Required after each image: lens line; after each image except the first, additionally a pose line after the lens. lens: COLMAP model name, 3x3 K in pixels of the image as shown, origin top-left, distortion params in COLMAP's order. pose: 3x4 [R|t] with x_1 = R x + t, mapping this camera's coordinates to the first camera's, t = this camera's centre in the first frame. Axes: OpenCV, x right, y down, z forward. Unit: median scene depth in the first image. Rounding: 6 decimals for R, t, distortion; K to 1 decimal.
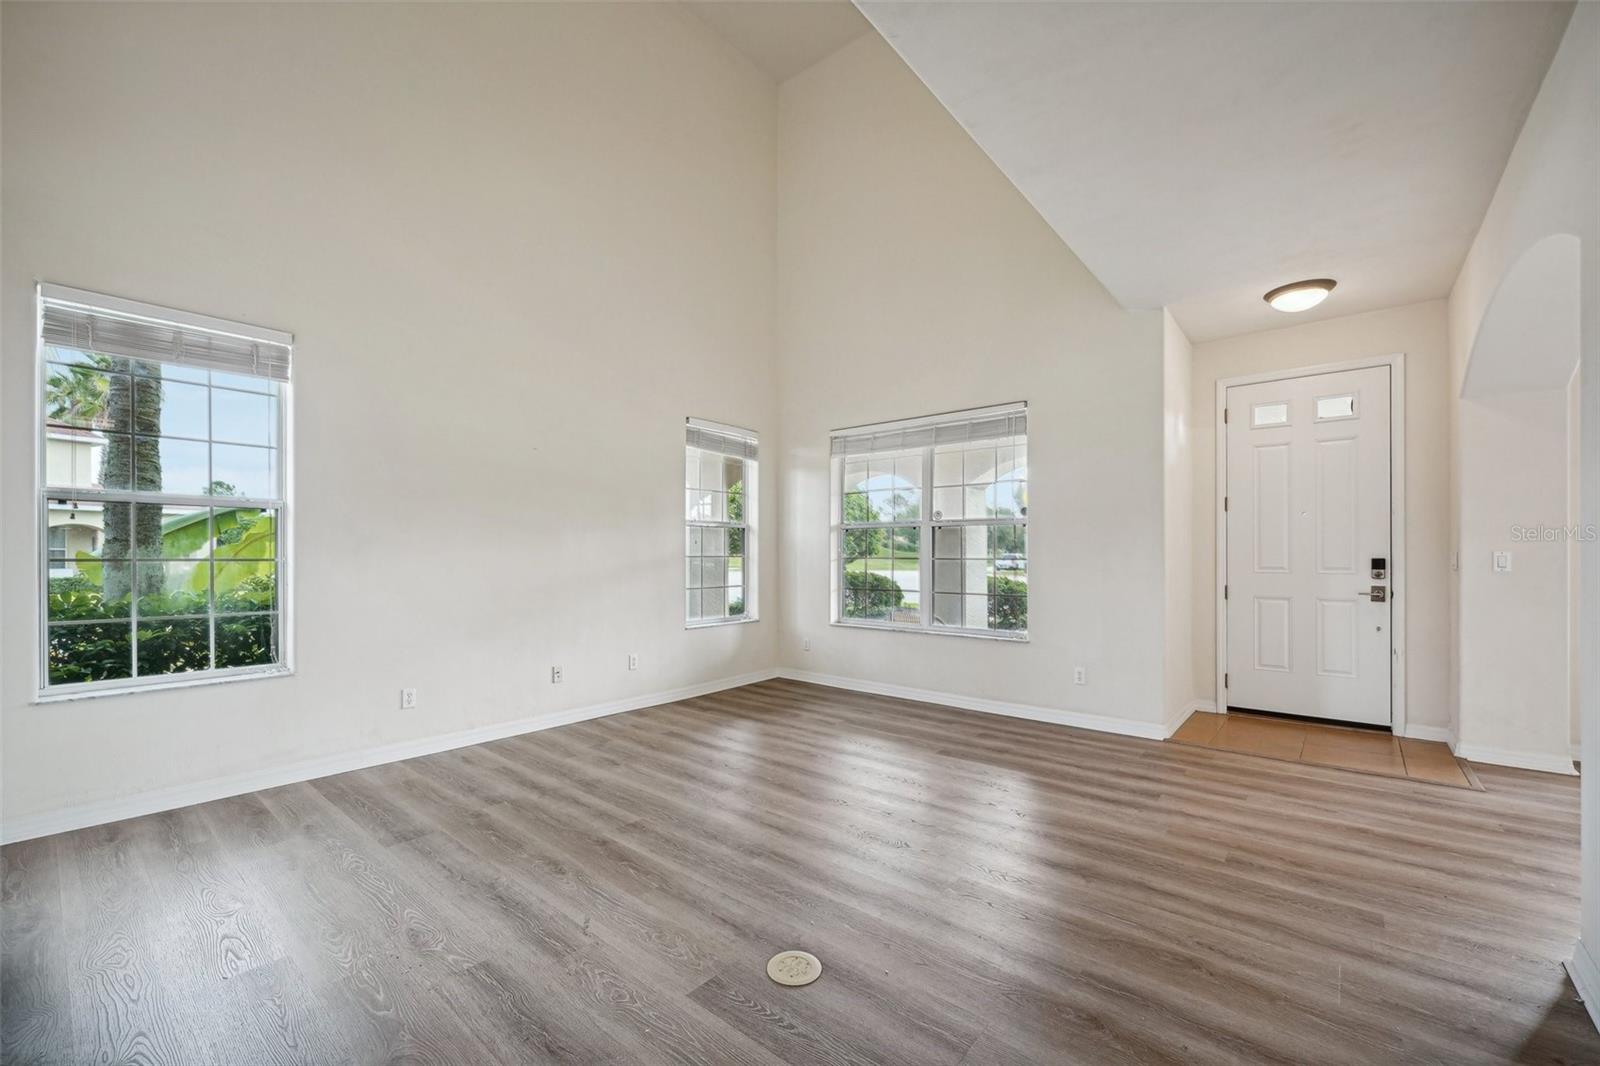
lens RADIAL K [[647.0, 0, 795.1], [0, 647.0, 543.5], [0, 0, 1]] dist [0.003368, 0.000336]
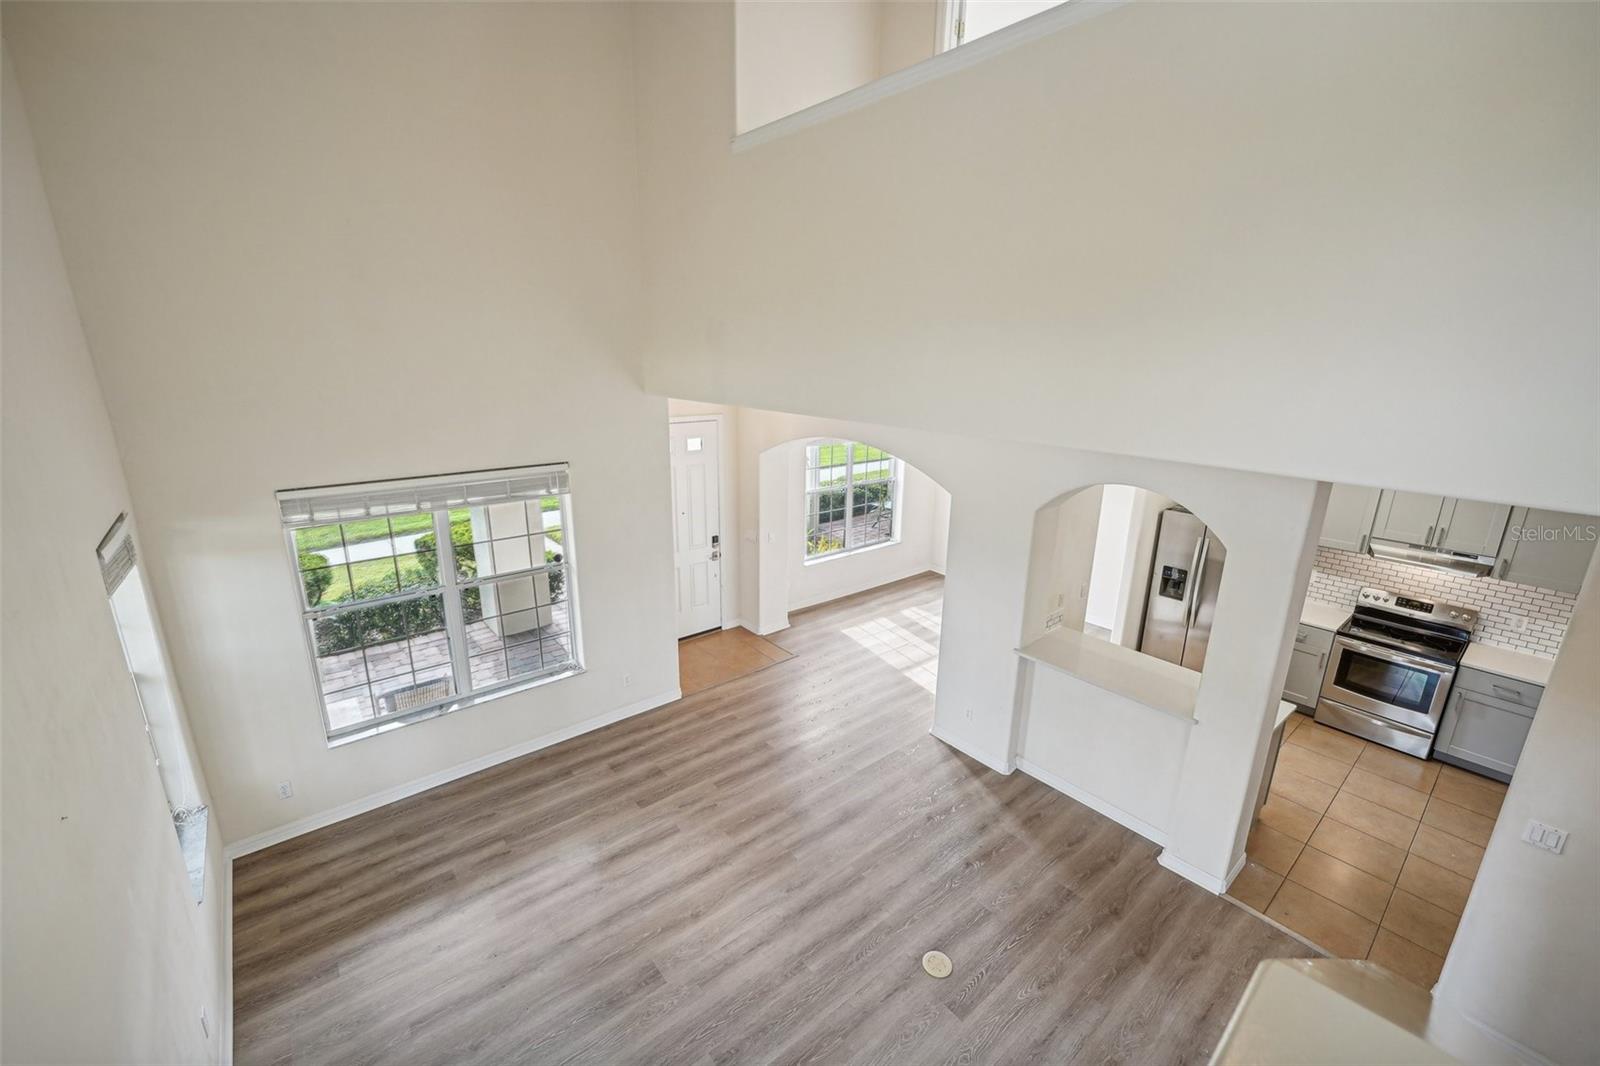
lens RADIAL K [[647.0, 0, 794.3], [0, 647.0, 535.7], [0, 0, 1]] dist [0.003368, 0.000336]
pose [[0.188415, -0.262189, 0.946444, -0.659281], [-0.030791, 0.961654, 0.272533, -0.446536], [-0.981607, -0.080491, 0.173117, 0.509591]]
